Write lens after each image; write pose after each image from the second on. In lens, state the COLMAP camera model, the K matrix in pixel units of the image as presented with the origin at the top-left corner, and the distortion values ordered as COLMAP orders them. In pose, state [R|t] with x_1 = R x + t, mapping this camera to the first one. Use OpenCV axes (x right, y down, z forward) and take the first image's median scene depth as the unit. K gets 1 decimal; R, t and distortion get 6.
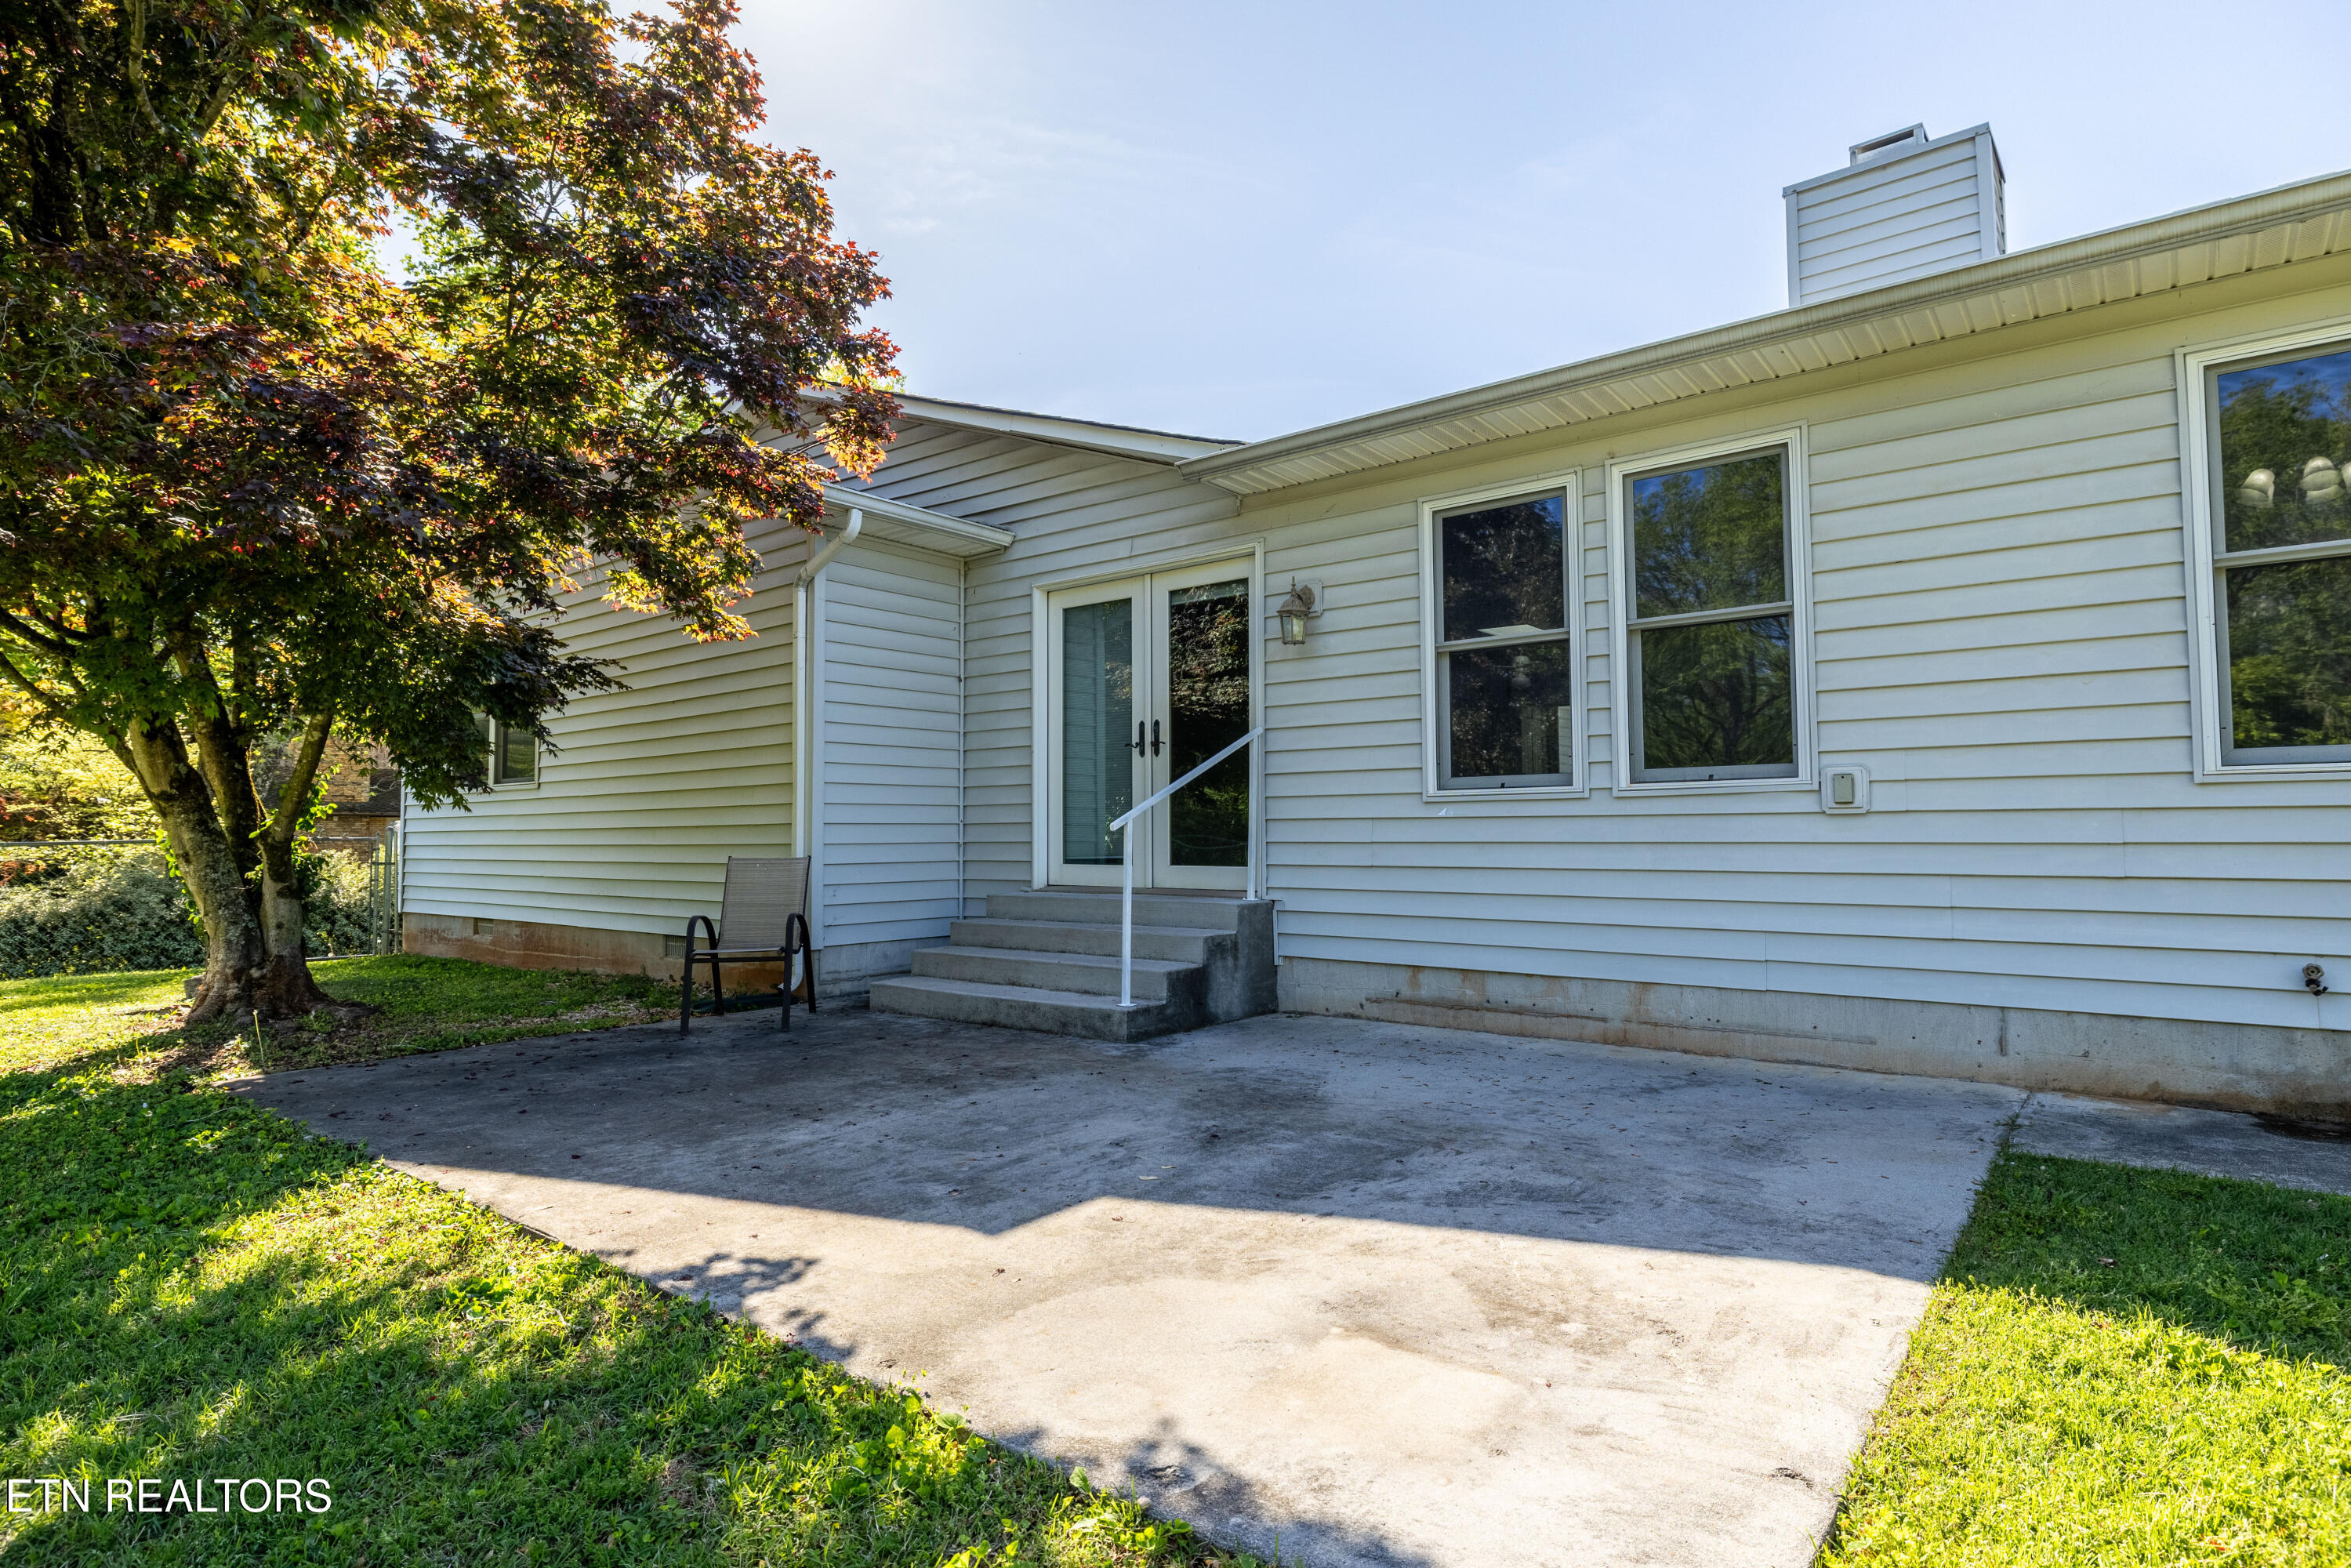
lens RADIAL K [[1230.9, 0, 1172.0], [0, 1230.9, 774.0], [0, 0, 1]] dist [-0.003525, -0.000328]
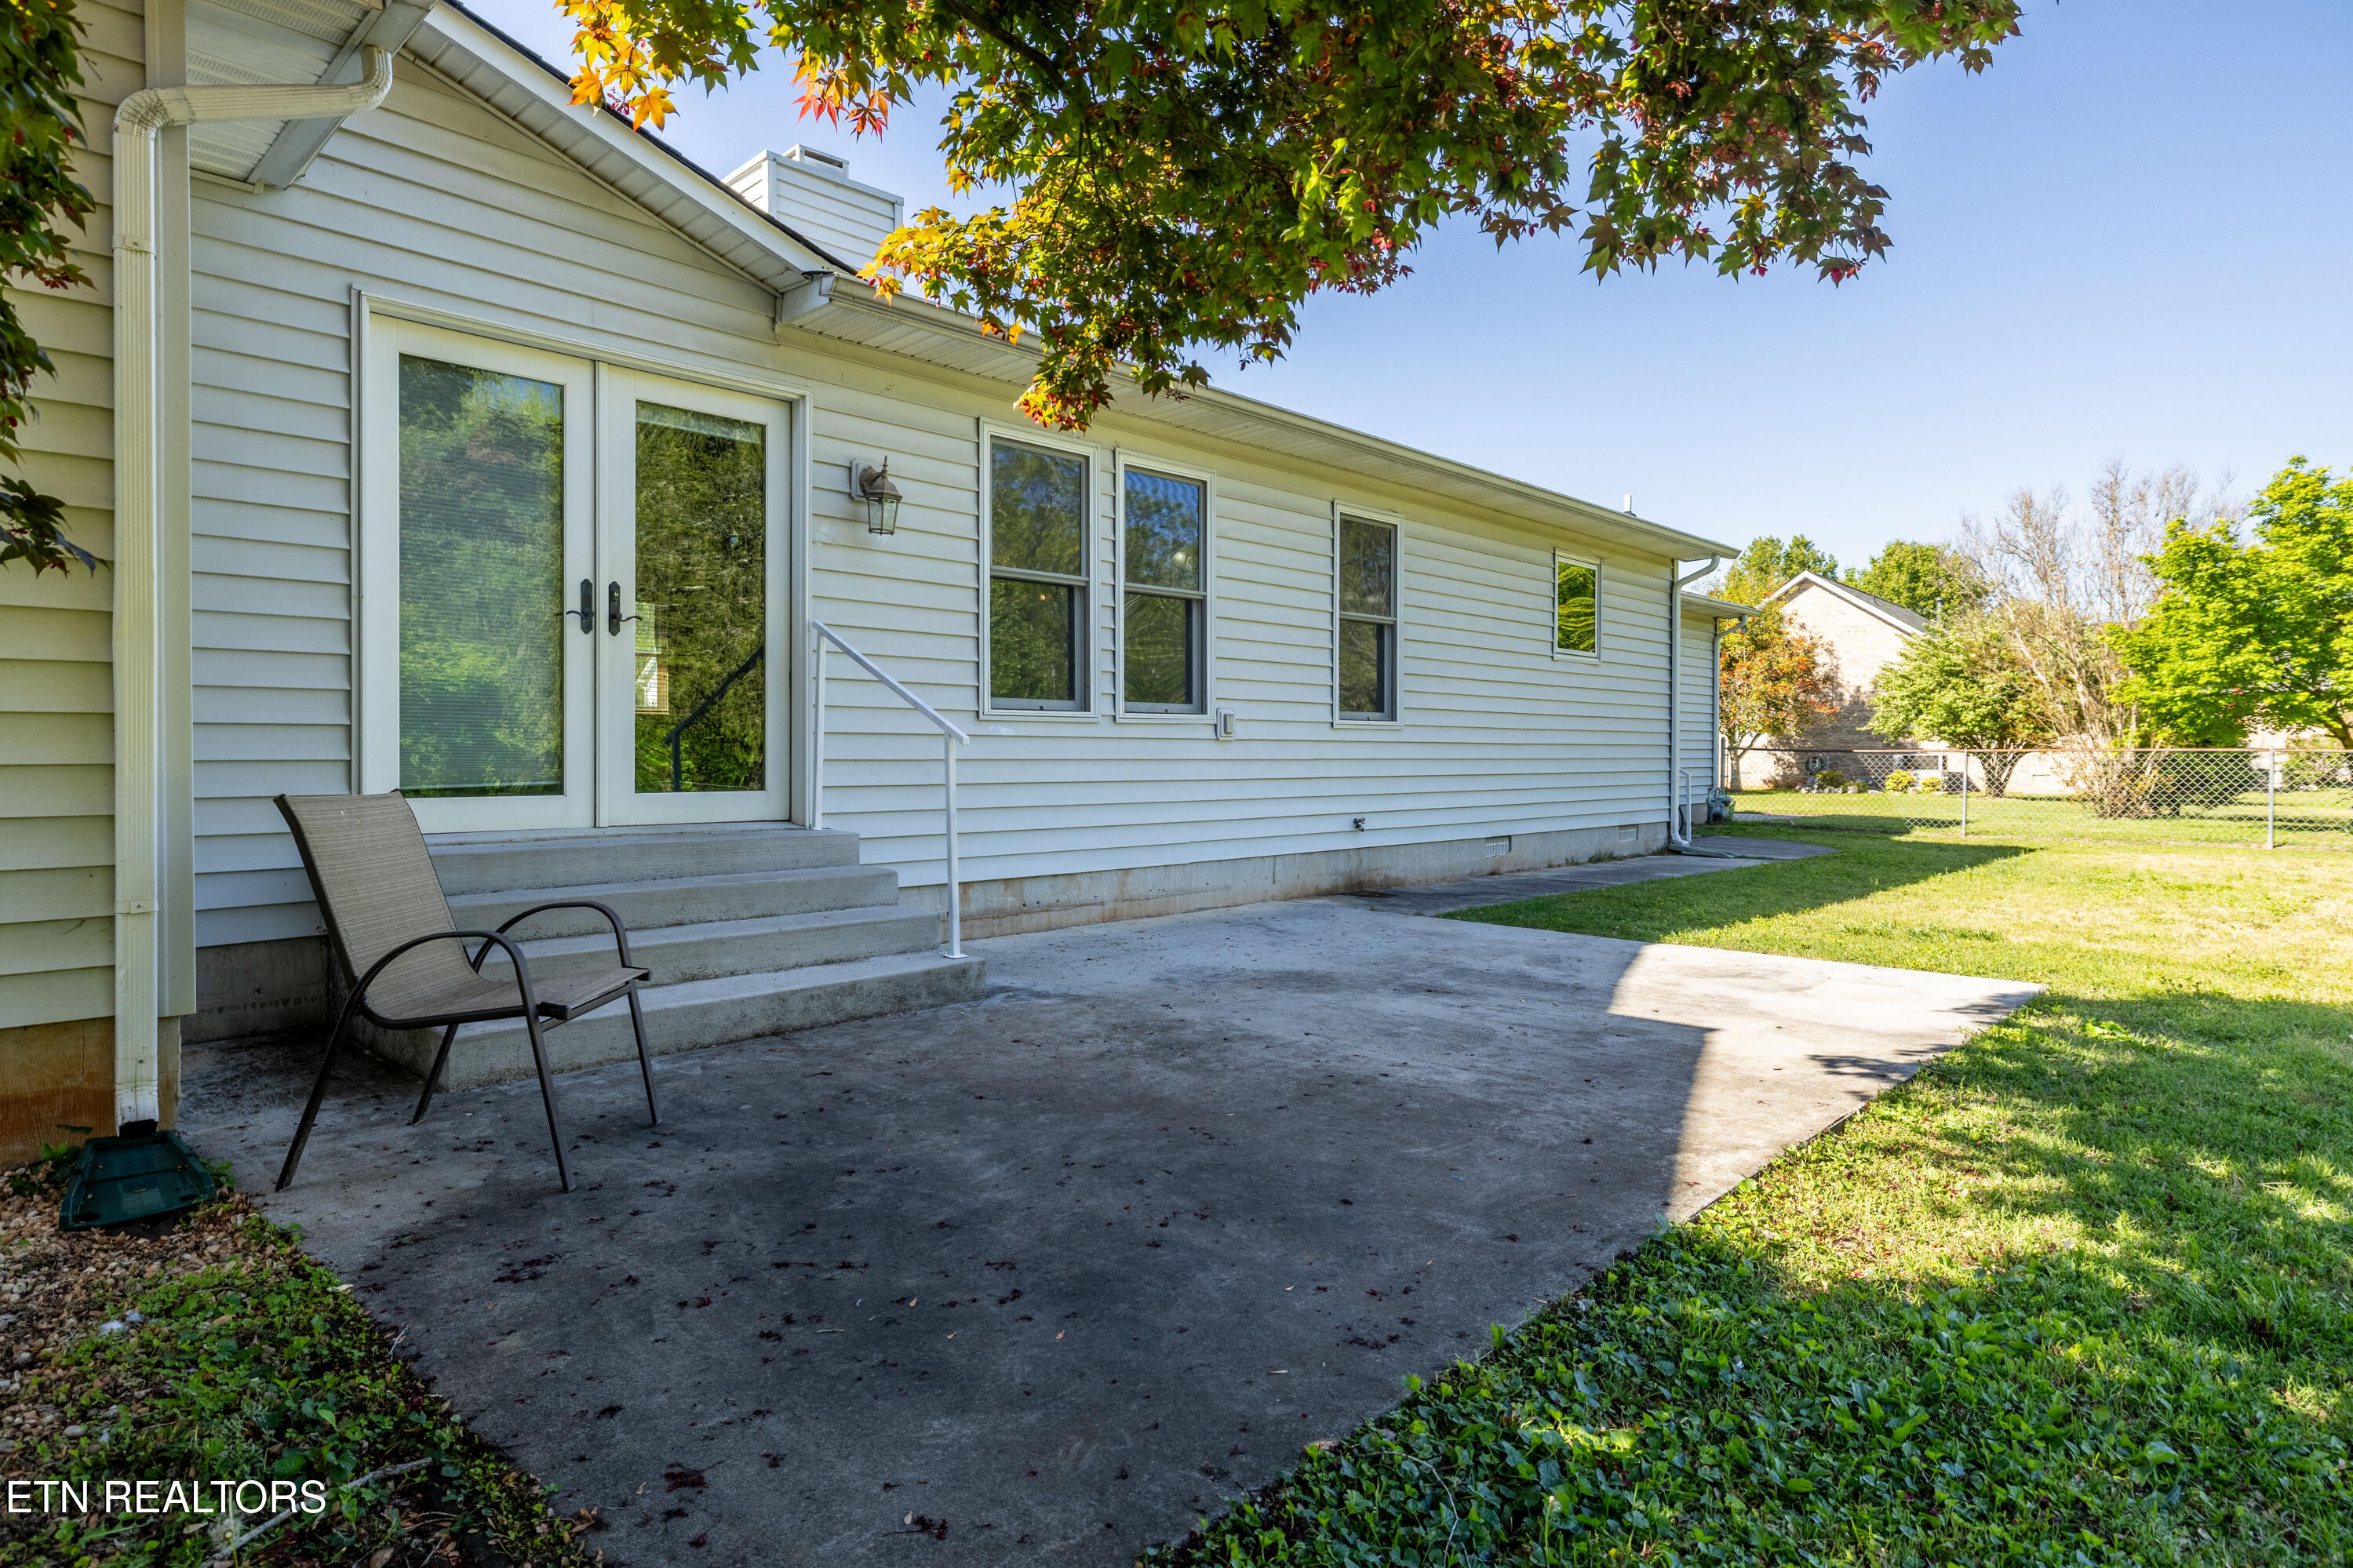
lens RADIAL K [[1231.8, 0, 1173.0], [0, 1231.8, 774.0], [0, 0, 1]] dist [-0.003525, -0.000328]
pose [[0.105918, -0.008455, 0.994339, -0.742032], [-0.048132, 0.998748, 0.013620, 0.043022], [-0.993209, -0.049302, 0.105379, 0.689900]]
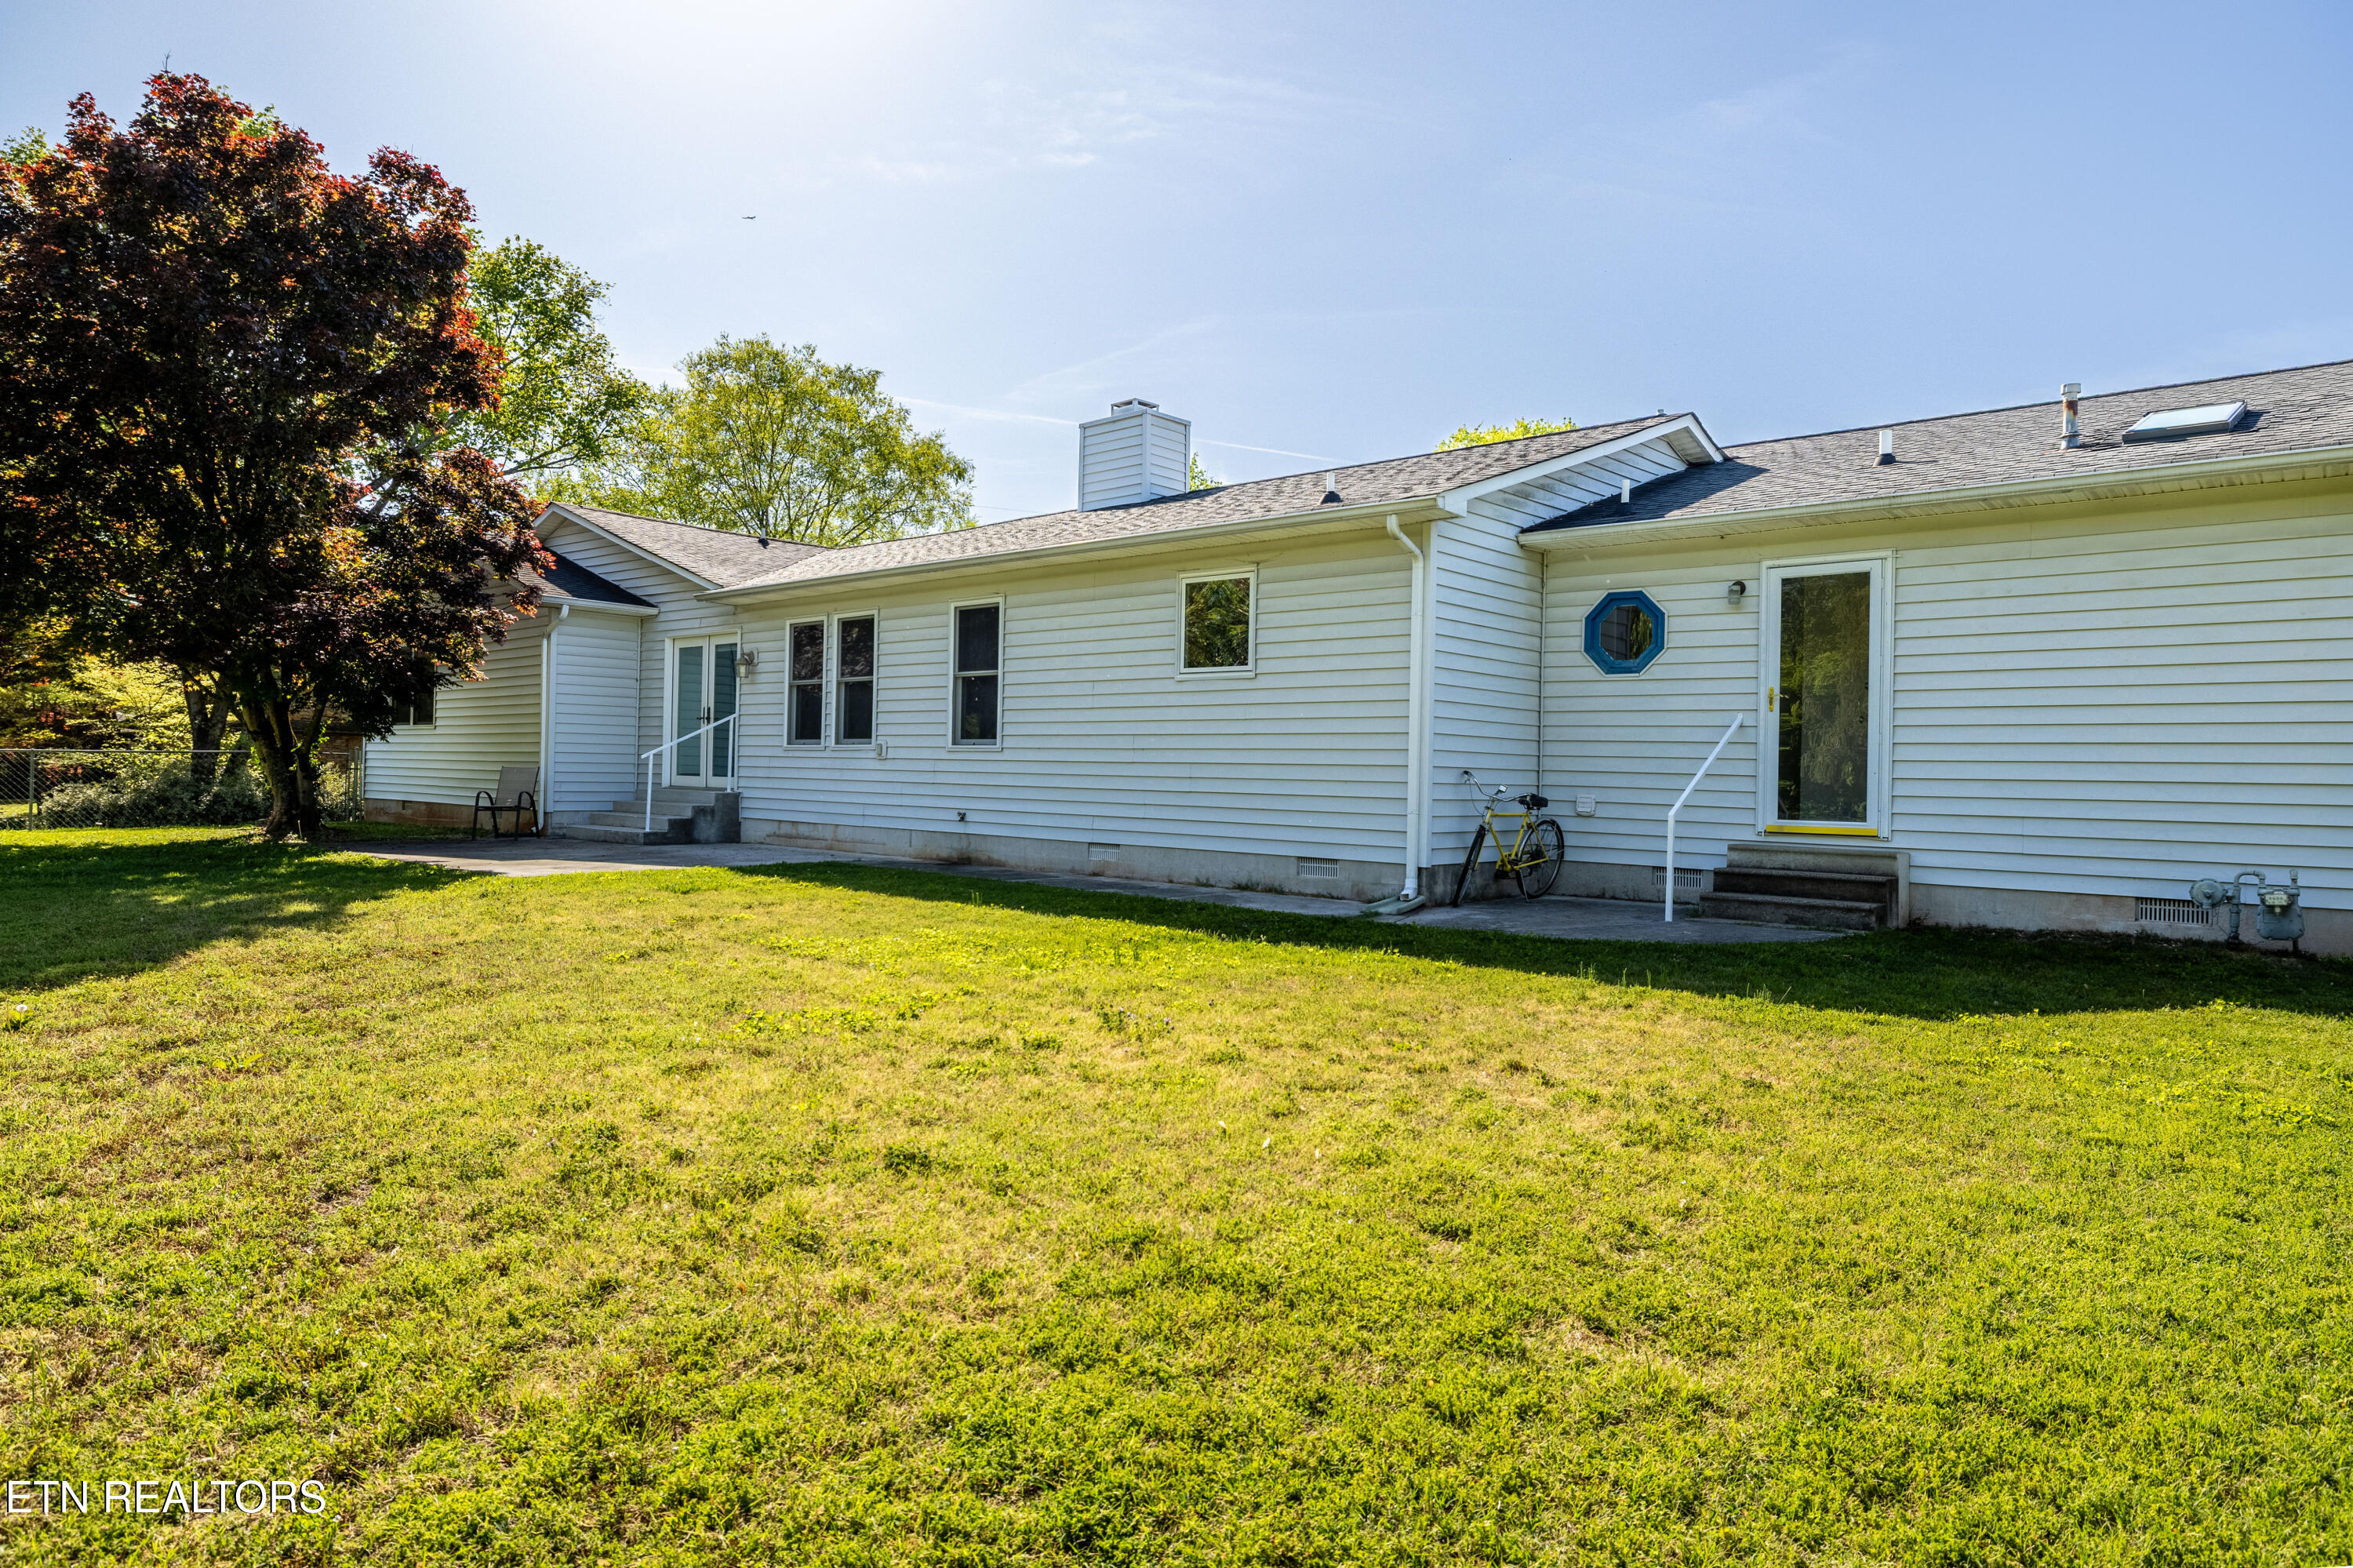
lens RADIAL K [[1415.5, 0, 1181.6], [0, 1415.5, 776.2], [0, 0, 1]] dist [0.001743, 0.000631]
pose [[0.998440, 0.026529, -0.049140, 1.030168], [-0.023948, 0.998340, 0.052385, -0.081060], [0.050449, -0.051126, 0.997417, -1.542572]]
